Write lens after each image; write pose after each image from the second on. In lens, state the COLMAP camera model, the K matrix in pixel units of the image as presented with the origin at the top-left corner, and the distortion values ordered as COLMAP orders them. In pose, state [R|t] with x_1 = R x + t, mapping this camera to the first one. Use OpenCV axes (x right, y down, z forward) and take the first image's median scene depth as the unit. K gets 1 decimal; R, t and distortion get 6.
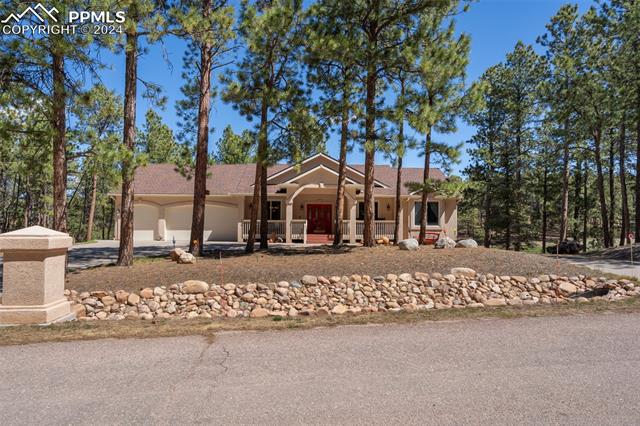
lens RADIAL K [[424.0, 0, 320.3], [0, 424.0, 213.4], [0, 0, 1]] dist [-0.000116, -0.000001]
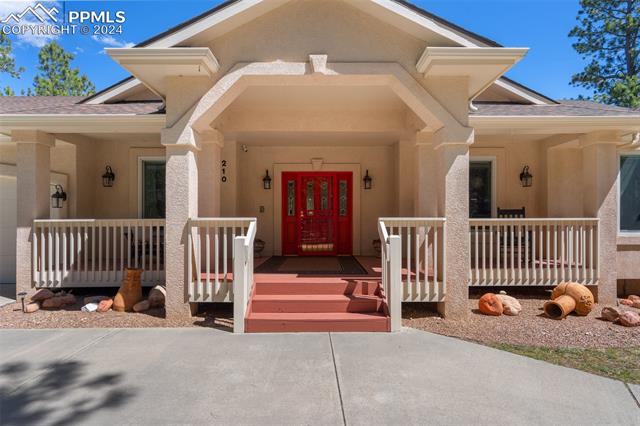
lens RADIAL K [[350.3, 0, 319.6], [0, 350.3, 213.7], [0, 0, 1]] dist [0.000391, 0.000032]
pose [[0.999672, -0.006561, -0.024766, 0.008119], [0.006594, 0.999977, 0.001236, 0.013742], [0.024757, -0.001399, 0.999693, 0.806686]]
